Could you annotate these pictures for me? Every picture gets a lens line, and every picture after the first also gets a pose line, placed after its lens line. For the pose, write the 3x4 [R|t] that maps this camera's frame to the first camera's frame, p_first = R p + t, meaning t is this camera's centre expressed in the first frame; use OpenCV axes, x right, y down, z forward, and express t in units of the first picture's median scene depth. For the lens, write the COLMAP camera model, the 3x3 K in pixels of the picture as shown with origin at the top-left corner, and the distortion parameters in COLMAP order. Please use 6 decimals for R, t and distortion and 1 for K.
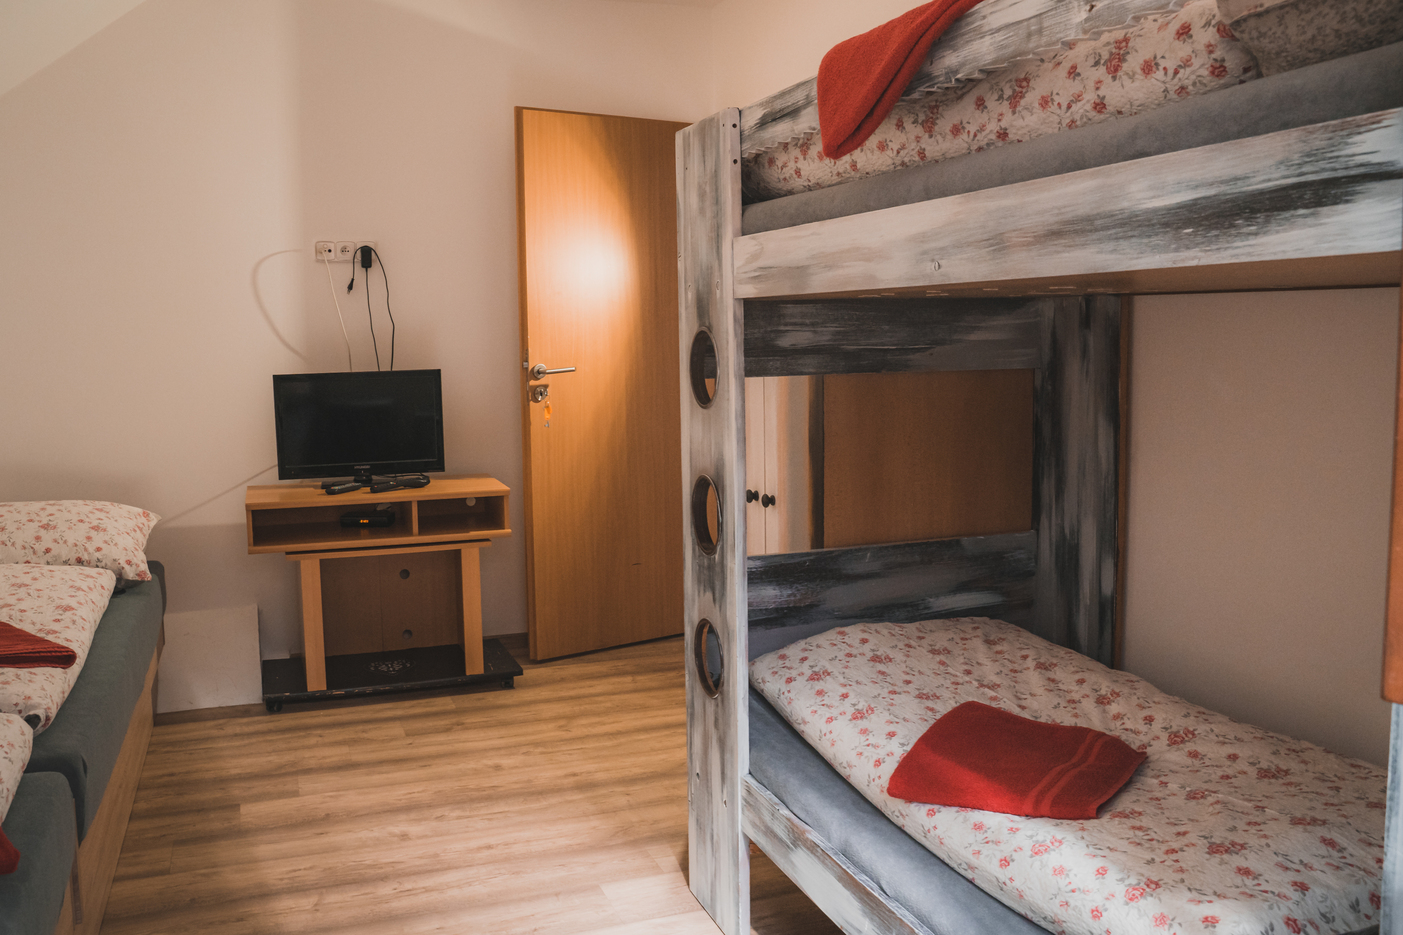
lens RADIAL K [[1208.6, 0, 702.8], [0, 1208.6, 451.2], [0, 0, 1]] dist [-0.109884, 0.067854]
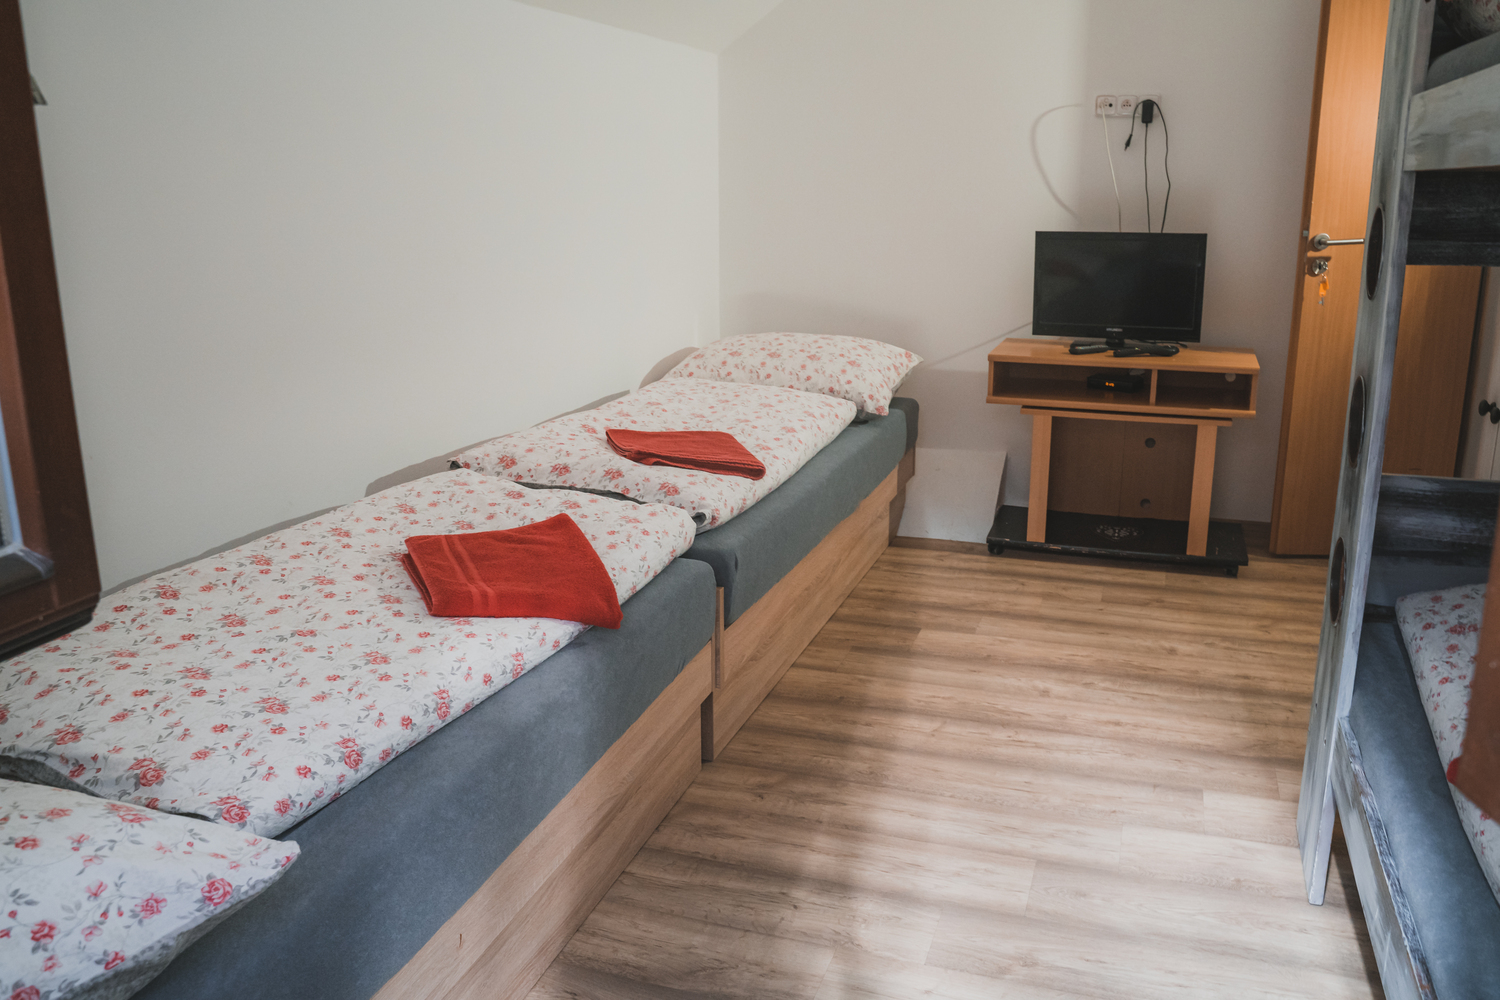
lens RADIAL K [[1220.1, 0, 752.4], [0, 1220.1, 489.0], [0, 0, 1]] dist [-0.122235, 0.106373]
pose [[0.775446, 0.164910, -0.609499, 0.132179], [-0.070584, 0.981881, 0.175863, -0.013567], [0.627457, -0.093352, 0.773035, 0.036256]]
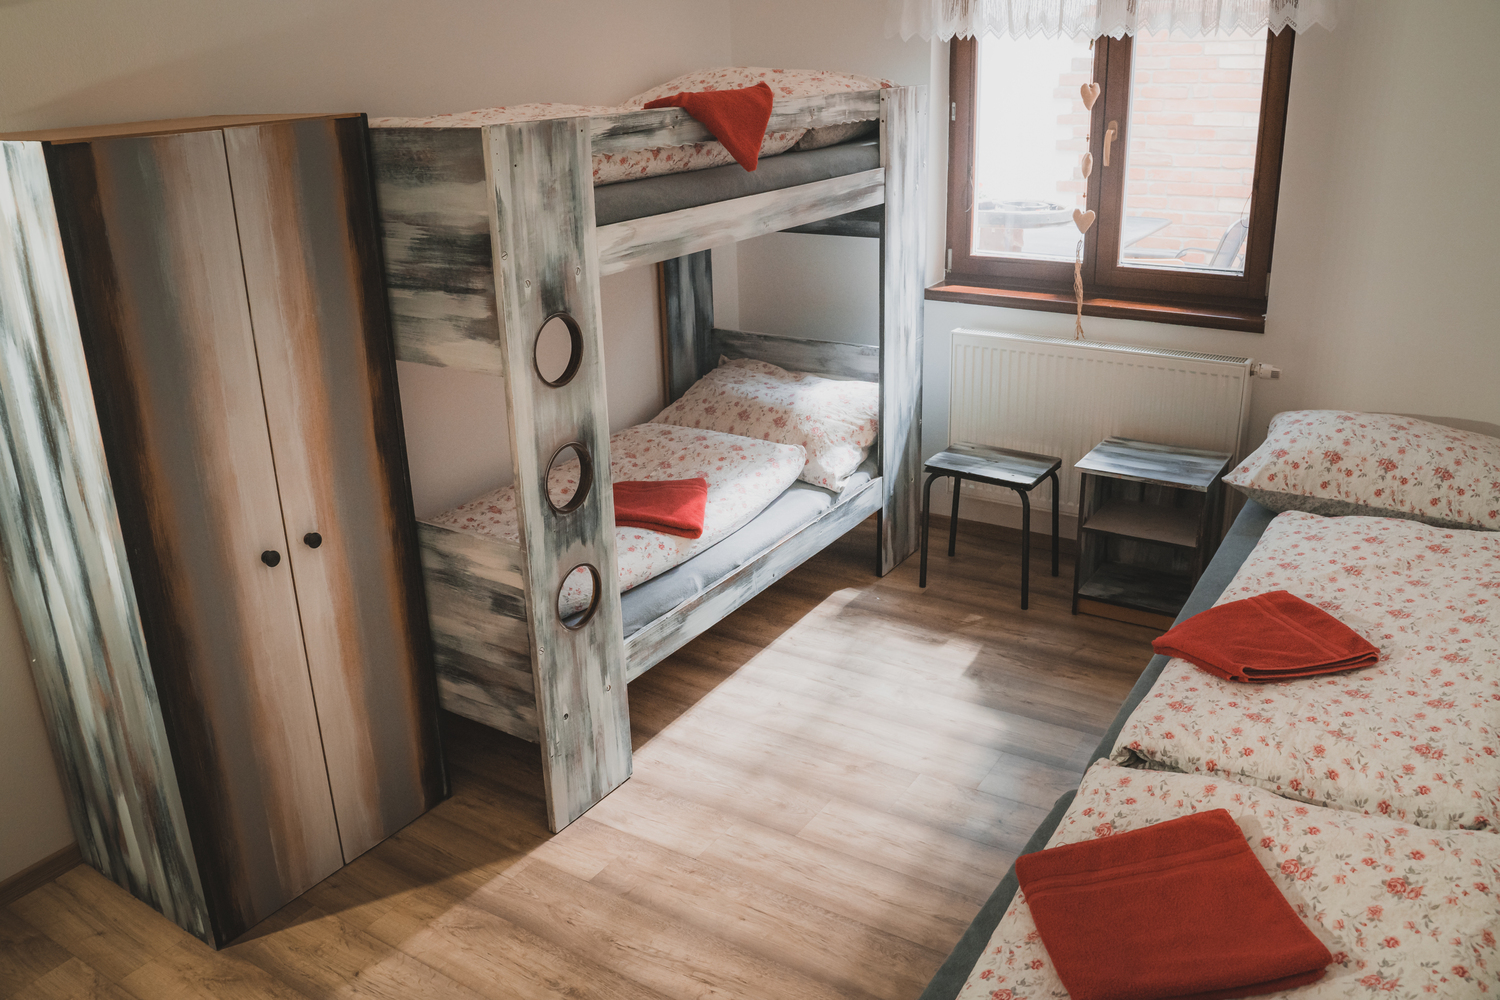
lens RADIAL K [[1218.3, 0, 743.4], [0, 1218.3, 493.5], [0, 0, 1]] dist [-0.121285, 0.098131]
pose [[-0.602163, -0.246679, 0.759308, -0.641860], [0.118076, 0.913094, 0.390279, -0.239058], [-0.789593, 0.324668, -0.520705, 0.984856]]
